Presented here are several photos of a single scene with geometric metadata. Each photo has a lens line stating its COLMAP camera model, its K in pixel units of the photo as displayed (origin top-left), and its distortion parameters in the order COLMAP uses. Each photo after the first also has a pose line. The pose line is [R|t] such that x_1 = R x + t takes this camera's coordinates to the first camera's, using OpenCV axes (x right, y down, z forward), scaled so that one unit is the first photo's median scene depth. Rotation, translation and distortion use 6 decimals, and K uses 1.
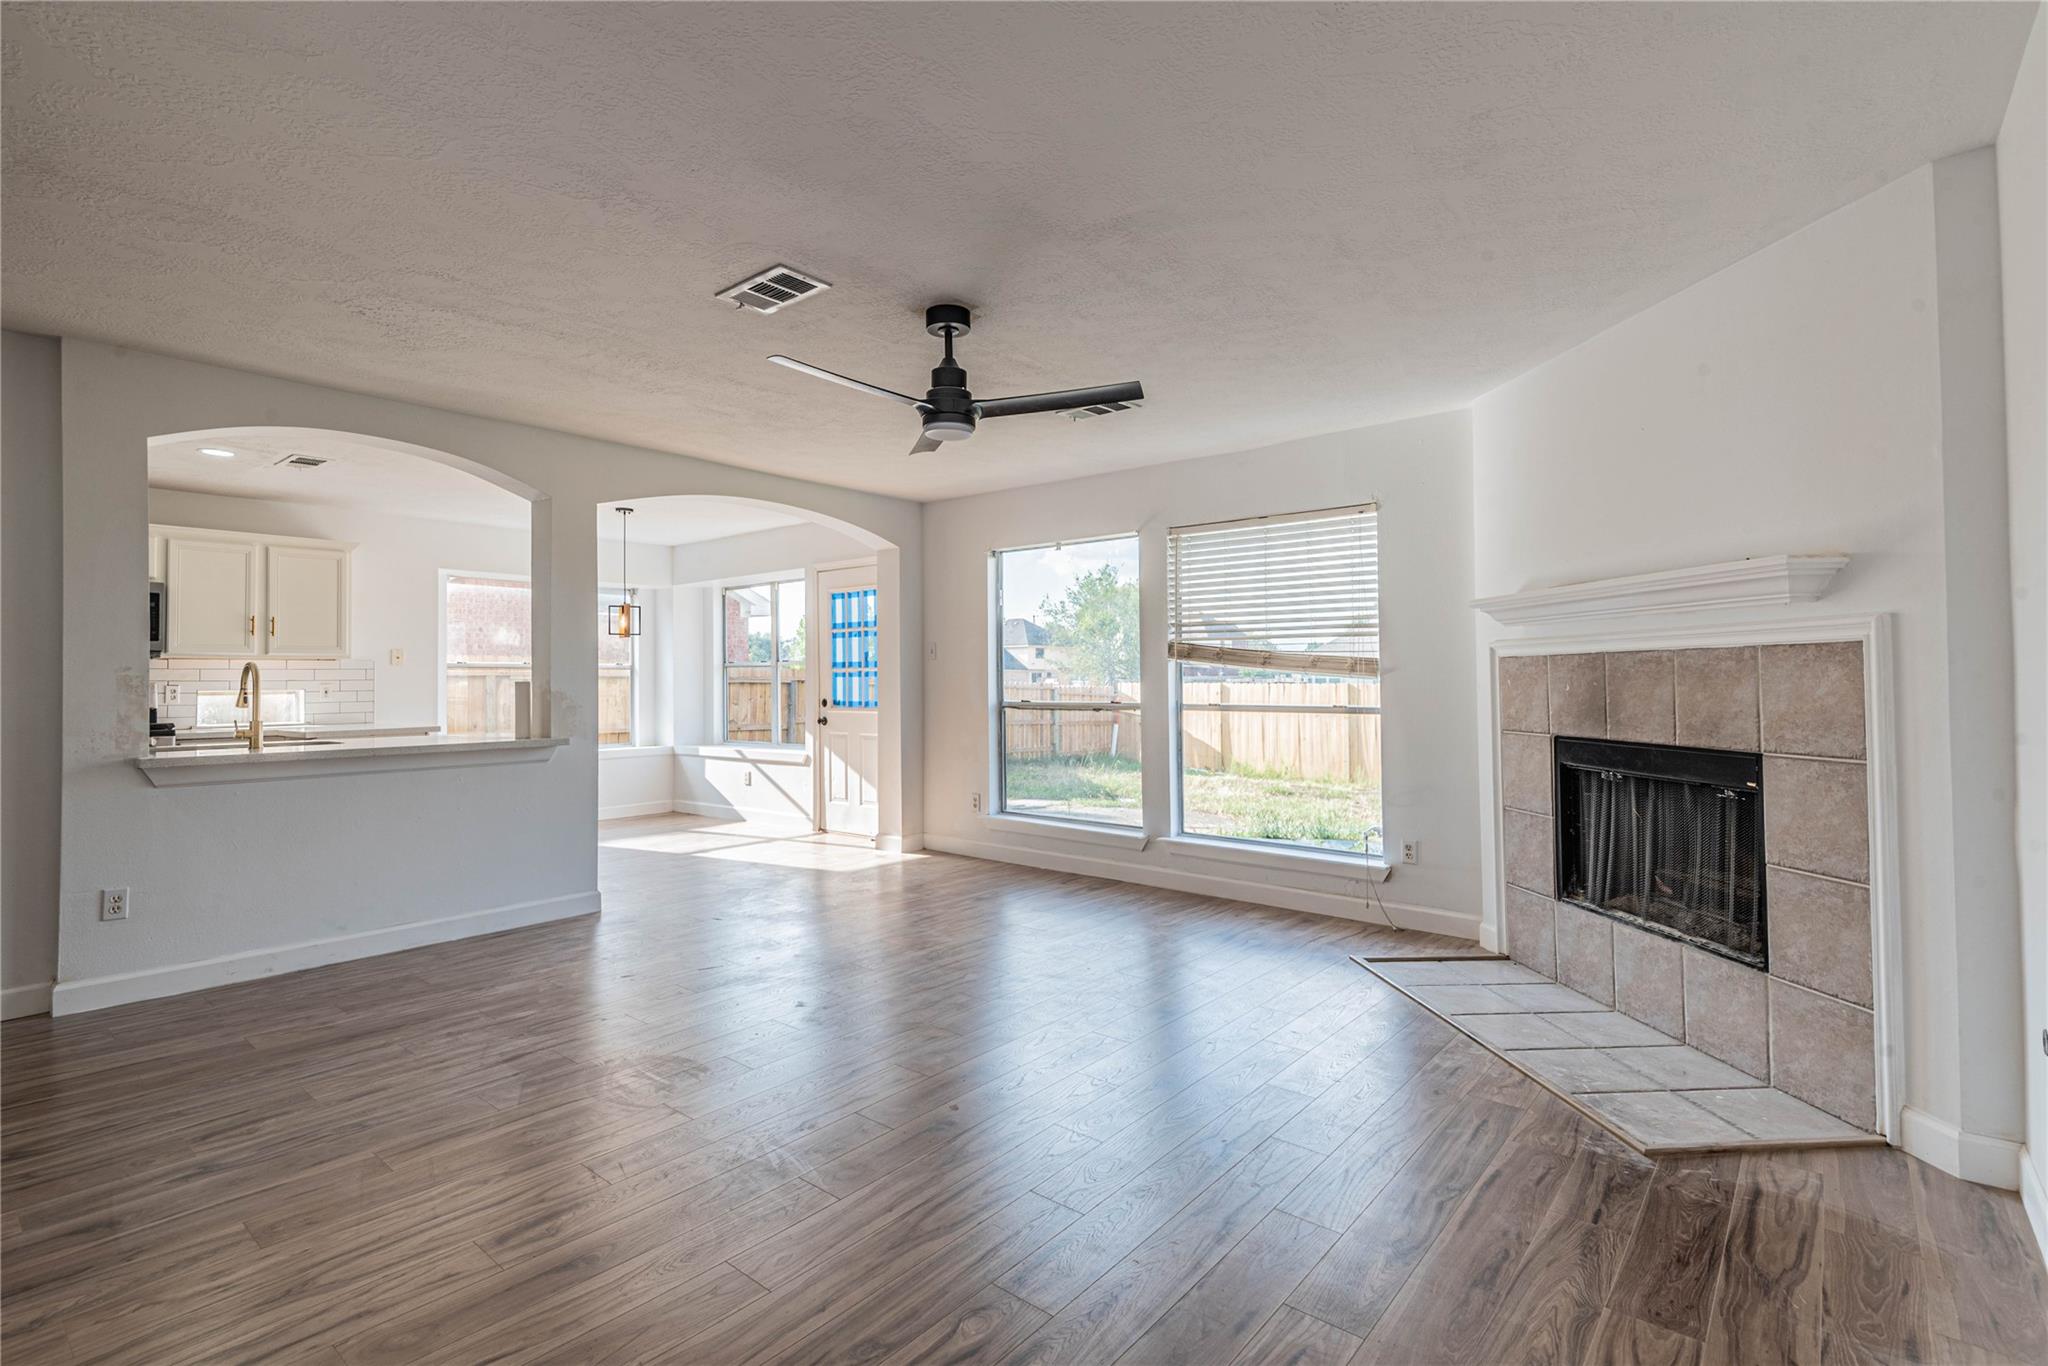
lens RADIAL K [[964.4, 0, 1029.6], [0, 964.4, 670.0], [0, 0, 1]] dist [0.028470, -0.008763]
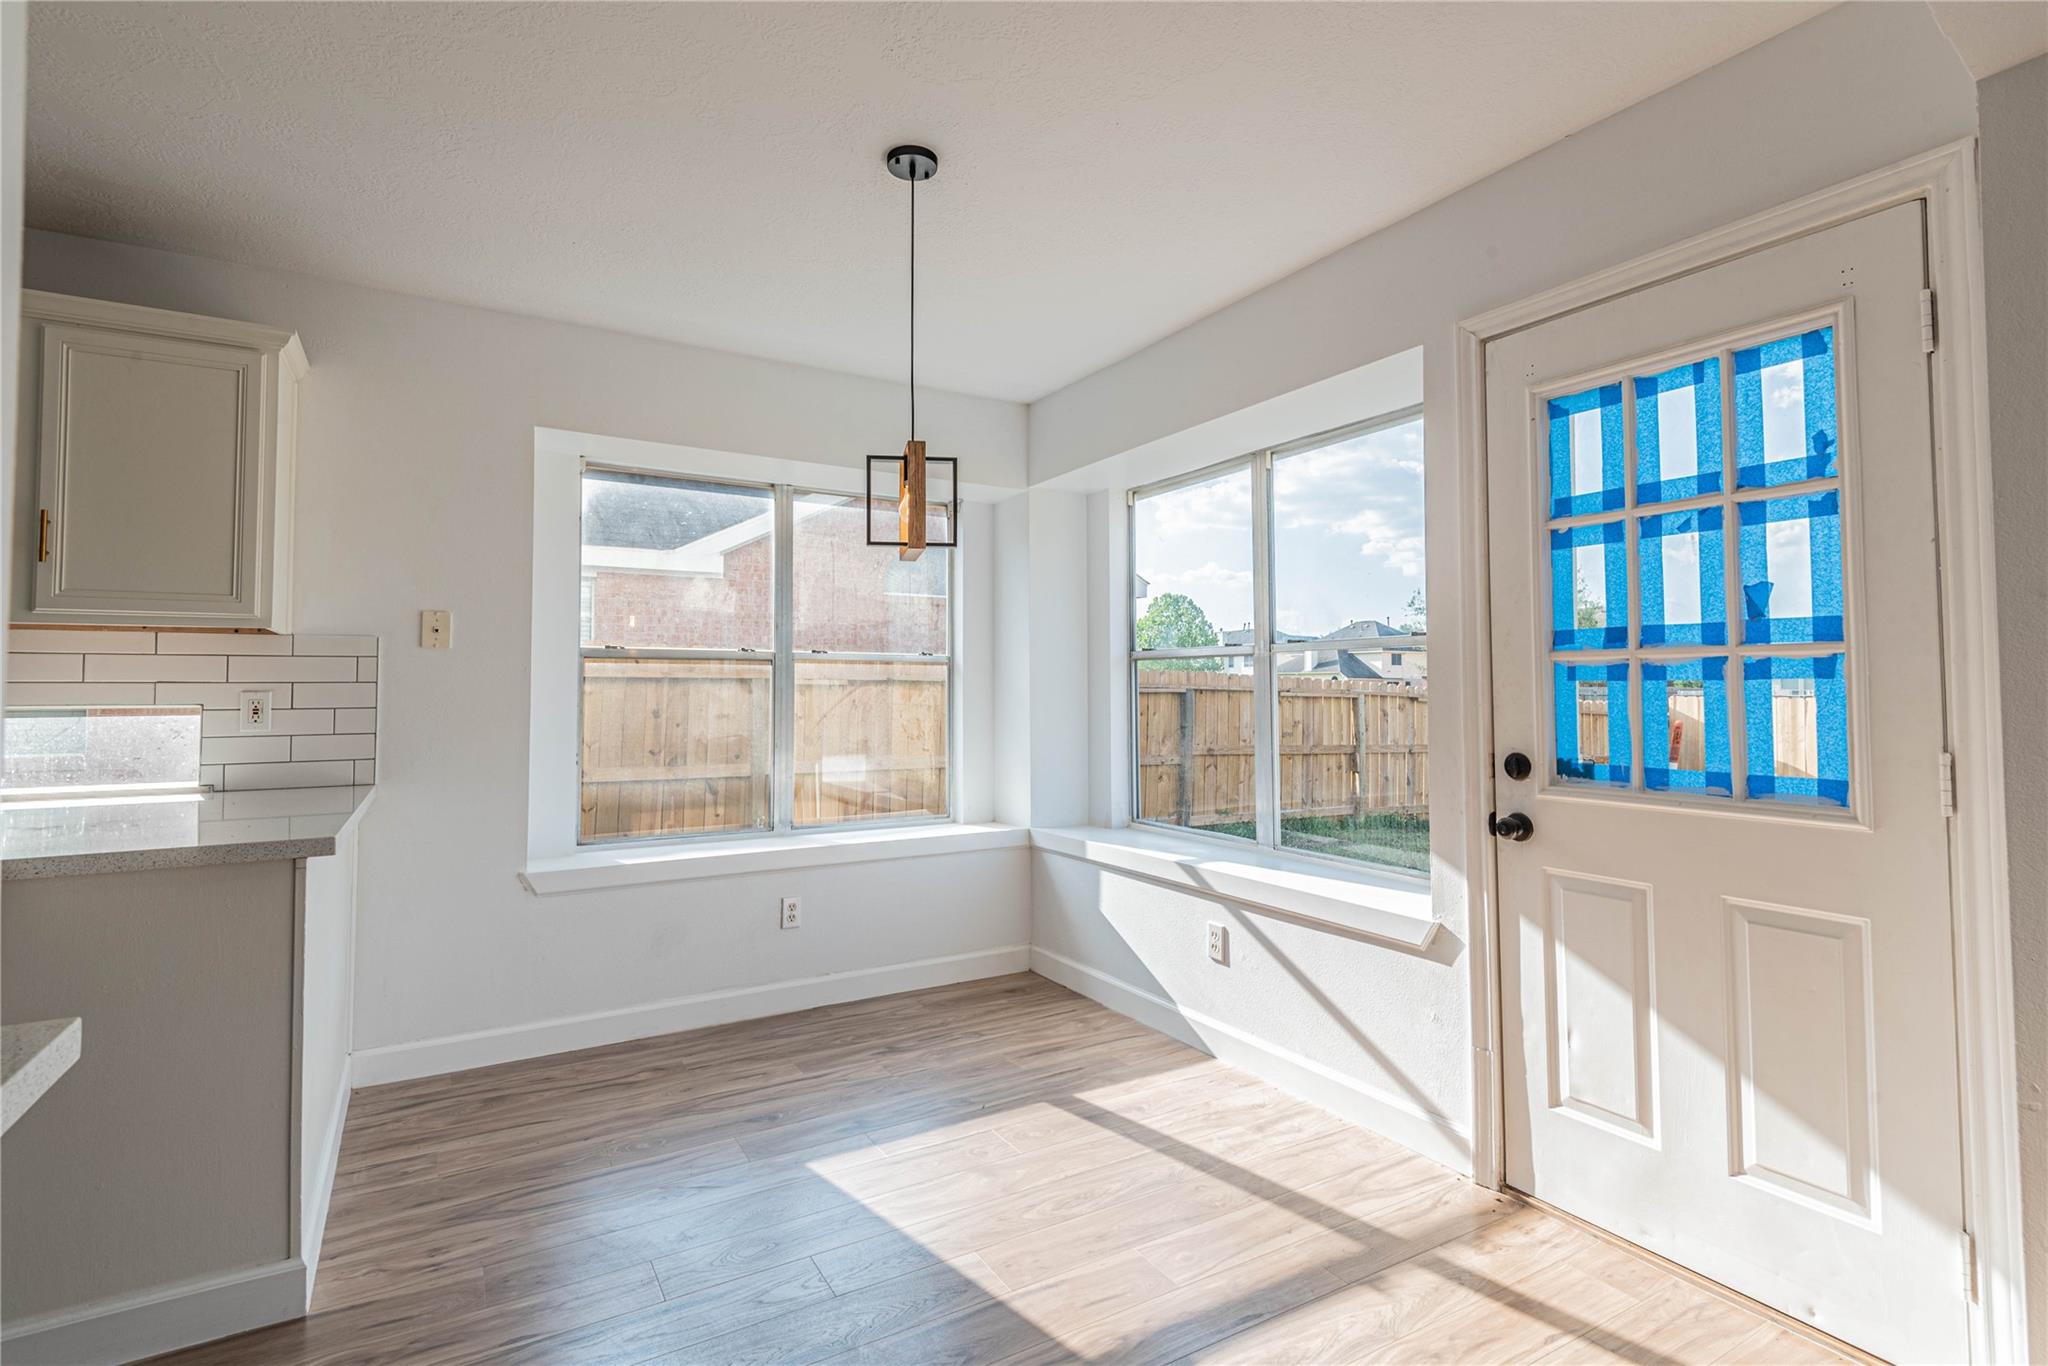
lens RADIAL K [[964.4, 0, 1020.1], [0, 964.4, 674.8], [0, 0, 1]] dist [0.028470, -0.008763]
pose [[0.942772, 0.001893, -0.333434, -0.257514], [-0.003167, 0.999990, -0.003280, 0.007044], [0.333424, 0.004148, 0.942768, 0.663030]]
